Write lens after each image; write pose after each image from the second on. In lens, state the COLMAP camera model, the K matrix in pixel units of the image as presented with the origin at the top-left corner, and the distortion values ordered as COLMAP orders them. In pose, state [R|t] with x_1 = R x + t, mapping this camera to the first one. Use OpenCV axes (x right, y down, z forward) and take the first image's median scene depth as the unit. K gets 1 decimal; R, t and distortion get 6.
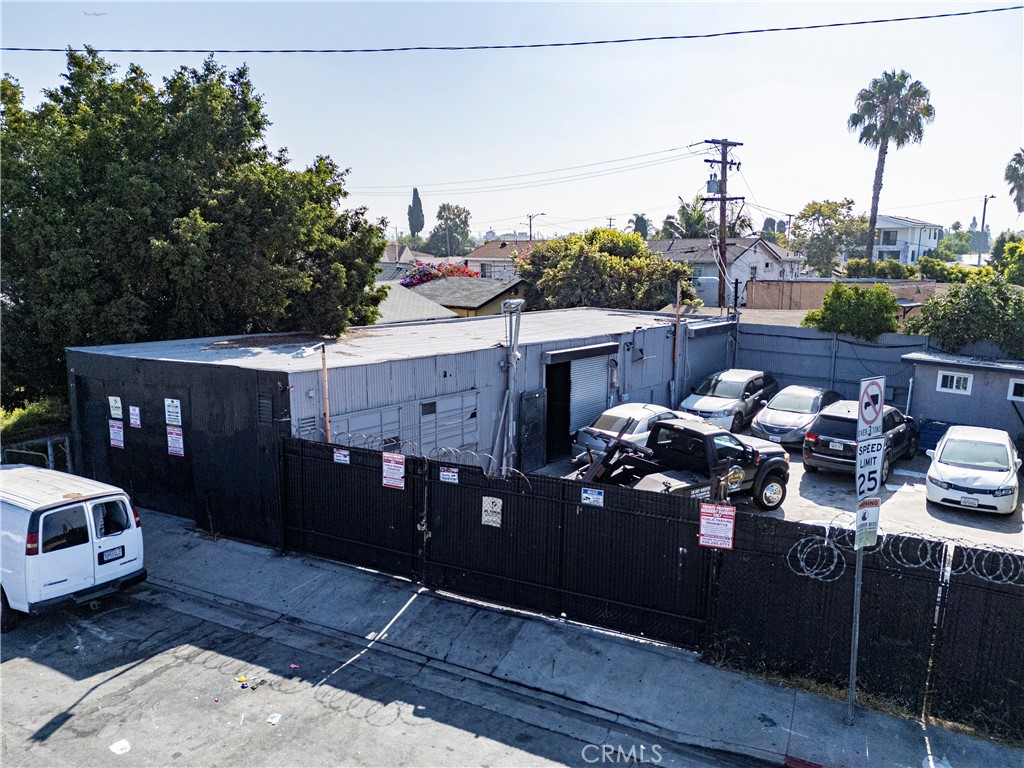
lens RADIAL K [[747.2, 0, 513.9], [0, 747.2, 383.8], [0, 0, 1]] dist [0.080969, -0.084630]
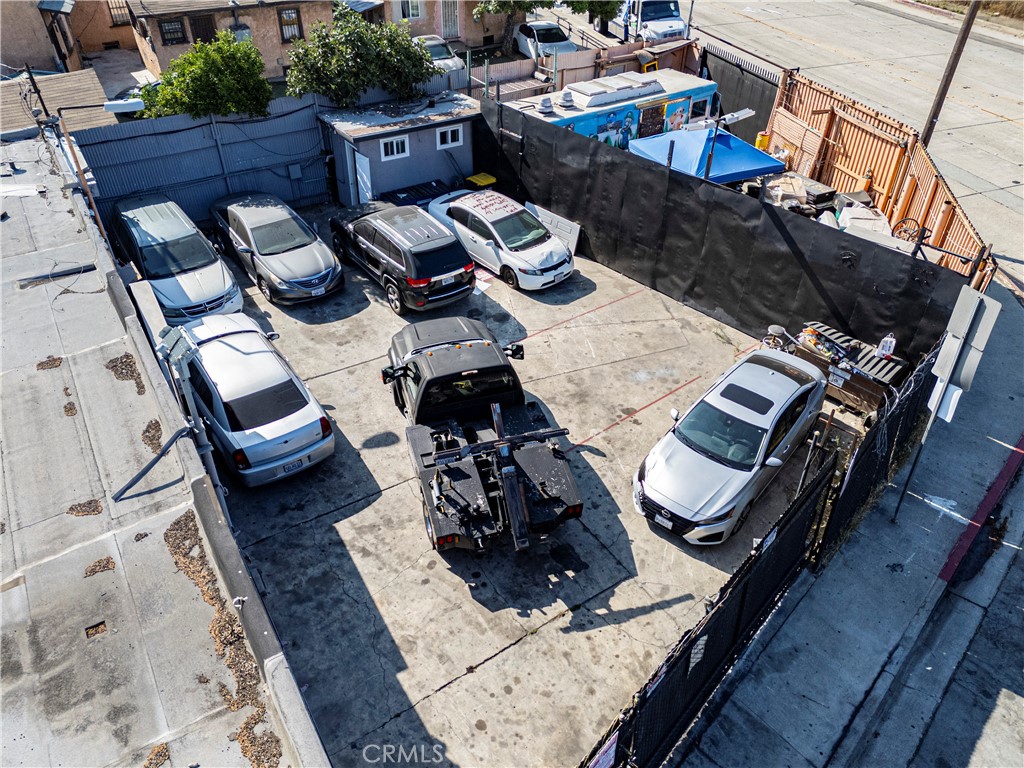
lens RADIAL K [[748.1, 0, 516.2], [0, 748.1, 382.6], [0, 0, 1]] dist [0.108872, -0.152742]
pose [[0.262575, -0.590019, 0.763500, -0.348799], [0.157878, 0.806871, 0.569239, -0.352486], [-0.951908, -0.028928, 0.305016, 0.704302]]
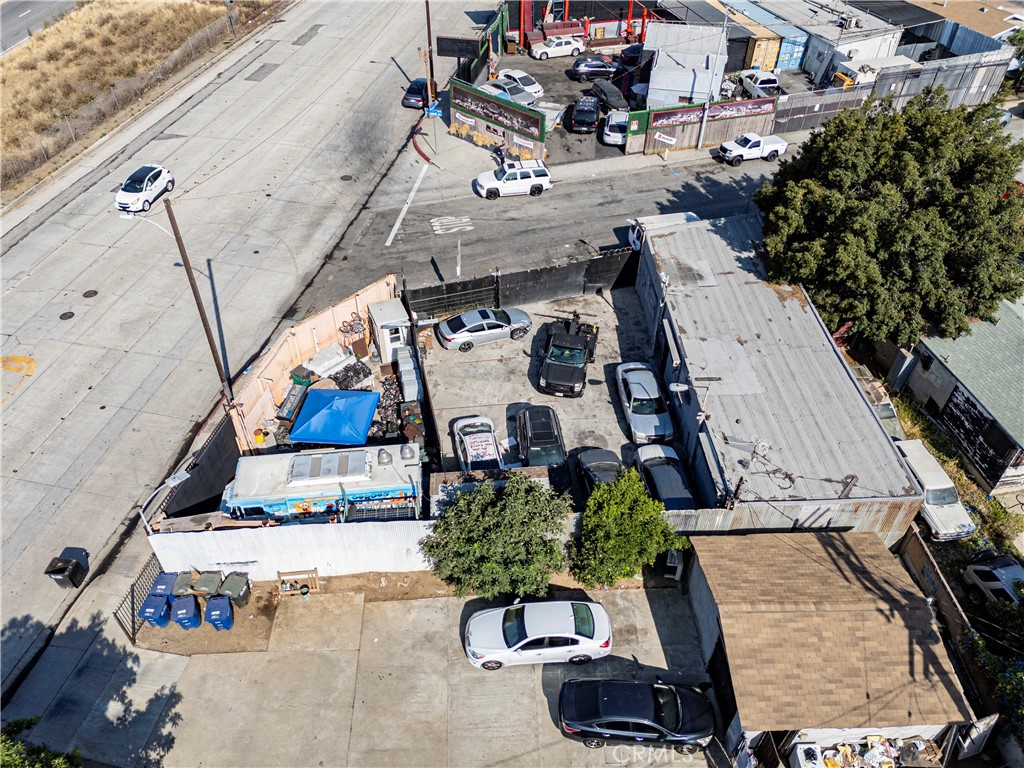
lens RADIAL K [[747.2, 0, 513.9], [0, 747.2, 383.8], [0, 0, 1]] dist [0.080969, -0.084630]
pose [[-0.711467, 0.459457, -0.531709, 1.510714], [-0.139383, 0.649345, 0.747612, -1.401092], [0.688758, 0.606012, -0.397947, 1.787429]]
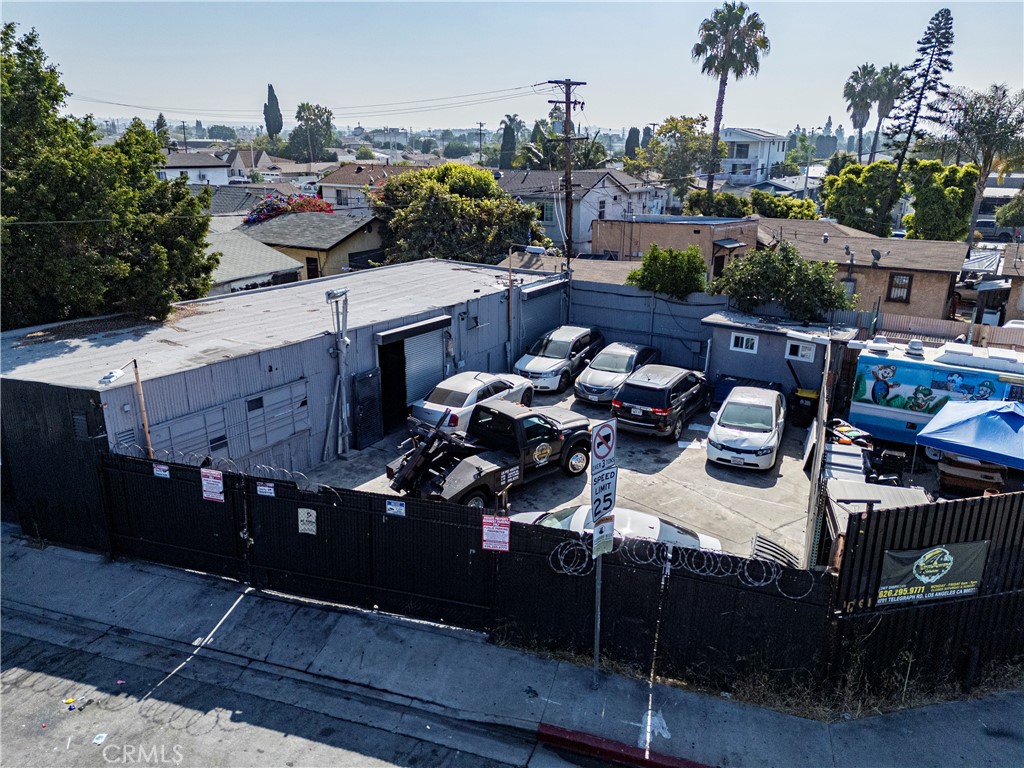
lens RADIAL K [[747.2, 0, 513.9], [0, 747.2, 383.8], [0, 0, 1]] dist [0.080969, -0.084630]
pose [[0.987500, -0.043476, 0.151506, 0.081789], [0.023326, 0.990932, 0.132324, -0.123959], [-0.155886, -0.127136, 0.979559, -0.075833]]
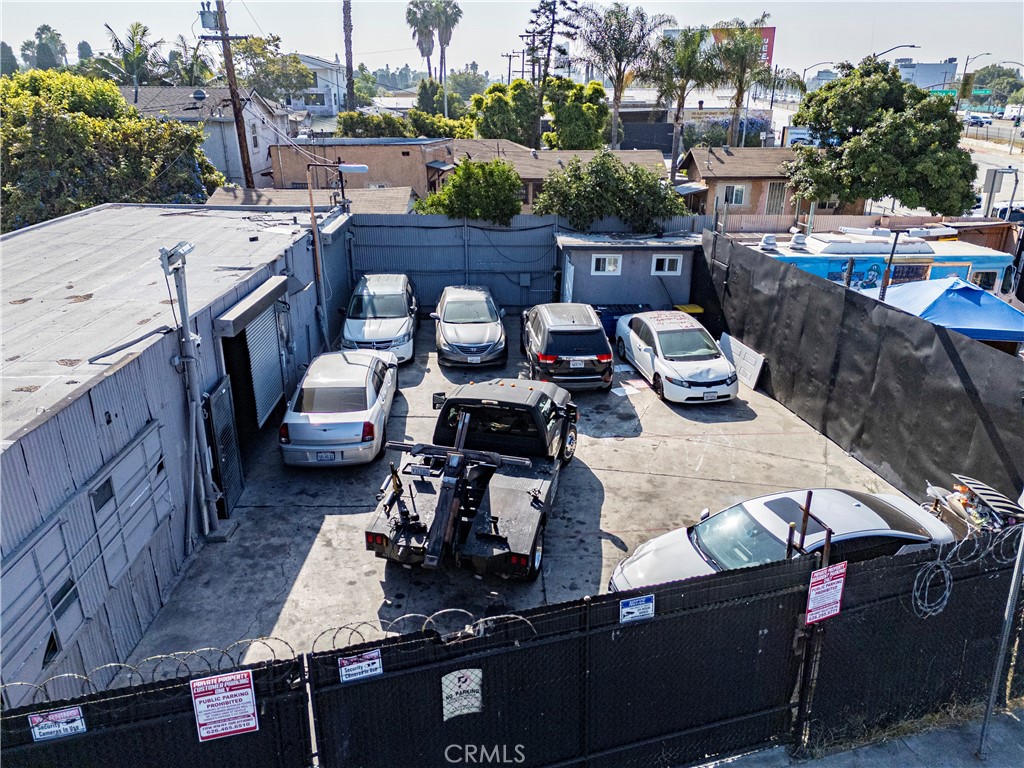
lens RADIAL K [[747.2, 0, 513.9], [0, 747.2, 383.8], [0, 0, 1]] dist [0.080969, -0.084630]
pose [[0.728489, -0.250678, 0.637545, -0.219953], [0.118605, 0.962743, 0.243019, -0.131388], [-0.674712, -0.101420, 0.731080, 0.439037]]
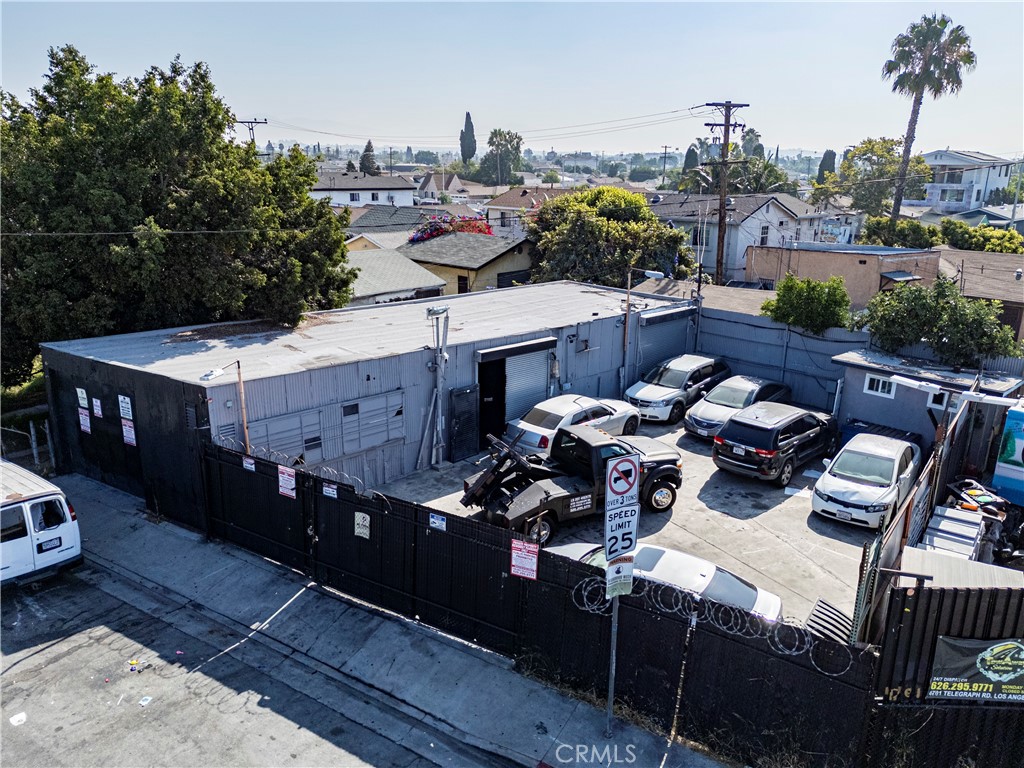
lens RADIAL K [[747.2, 0, 513.9], [0, 747.2, 383.8], [0, 0, 1]] dist [0.080969, -0.084630]
pose [[0.996198, 0.032325, -0.080893, 0.212809], [-0.023814, 0.994287, 0.104052, -0.125411], [0.083795, -0.101731, 0.991277, -0.072773]]
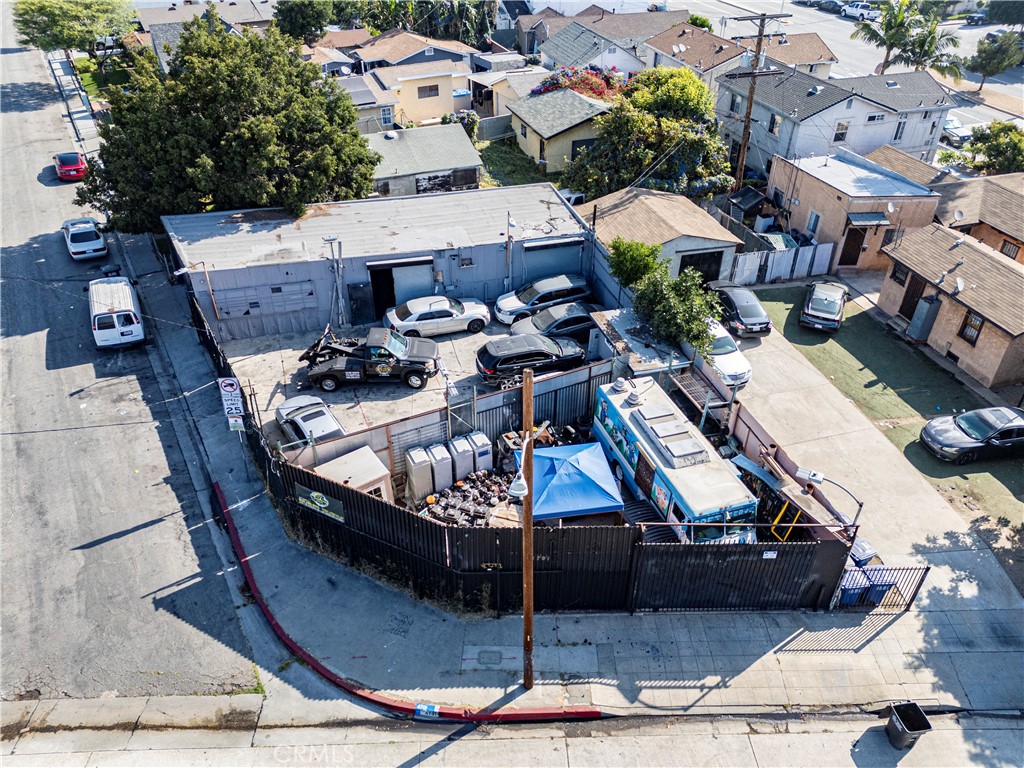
lens RADIAL K [[747.2, 0, 513.9], [0, 747.2, 383.8], [0, 0, 1]] dist [0.080969, -0.084630]
pose [[0.844446, 0.312732, -0.434867, 1.354483], [-0.098430, 0.888638, 0.447922, -0.698022], [0.526518, -0.335442, 0.781189, -0.309408]]
